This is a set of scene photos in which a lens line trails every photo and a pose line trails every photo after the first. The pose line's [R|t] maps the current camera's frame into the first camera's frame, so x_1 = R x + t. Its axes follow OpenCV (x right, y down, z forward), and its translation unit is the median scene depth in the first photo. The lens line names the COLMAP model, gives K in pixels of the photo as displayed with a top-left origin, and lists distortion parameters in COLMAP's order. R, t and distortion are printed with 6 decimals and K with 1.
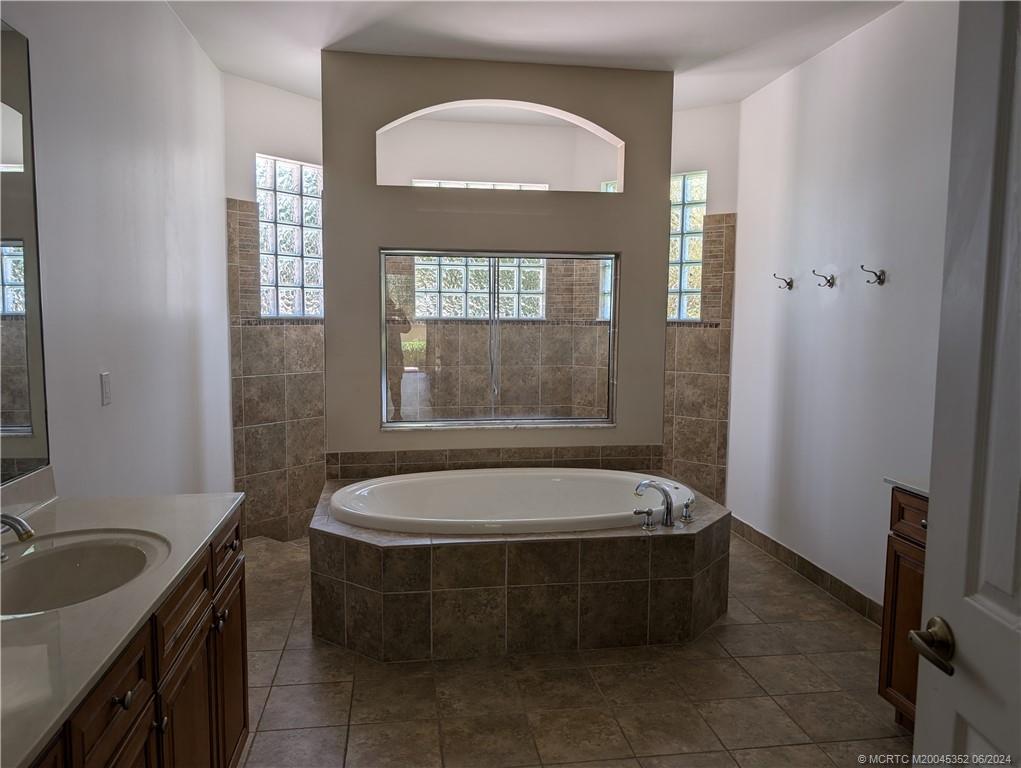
lens RADIAL K [[702.0, 0, 508.4], [0, 702.0, 386.3], [0, 0, 1]] dist [0.000632, -0.003171]
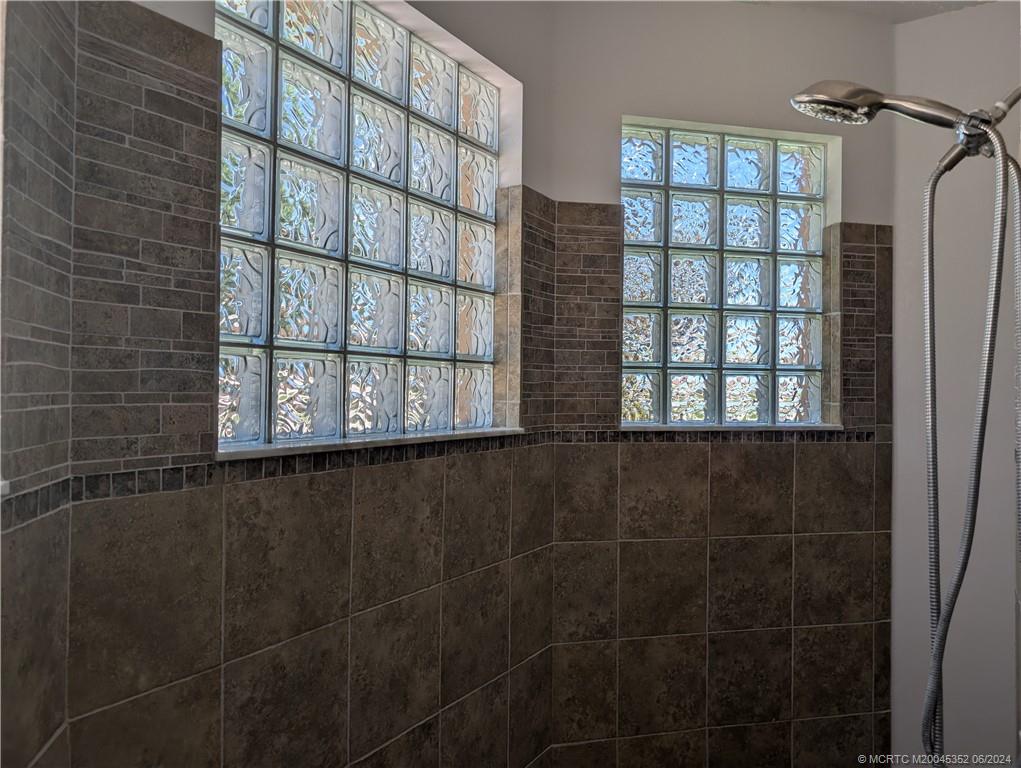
lens RADIAL K [[702.0, 0, 512.7], [0, 702.0, 382.3], [0, 0, 1]] dist [0.000632, -0.003171]
pose [[0.656849, 0.012395, 0.753920, -0.252352], [0.072014, 0.994263, -0.079088, -0.100763], [-0.750575, 0.106241, 0.652188, 0.828855]]
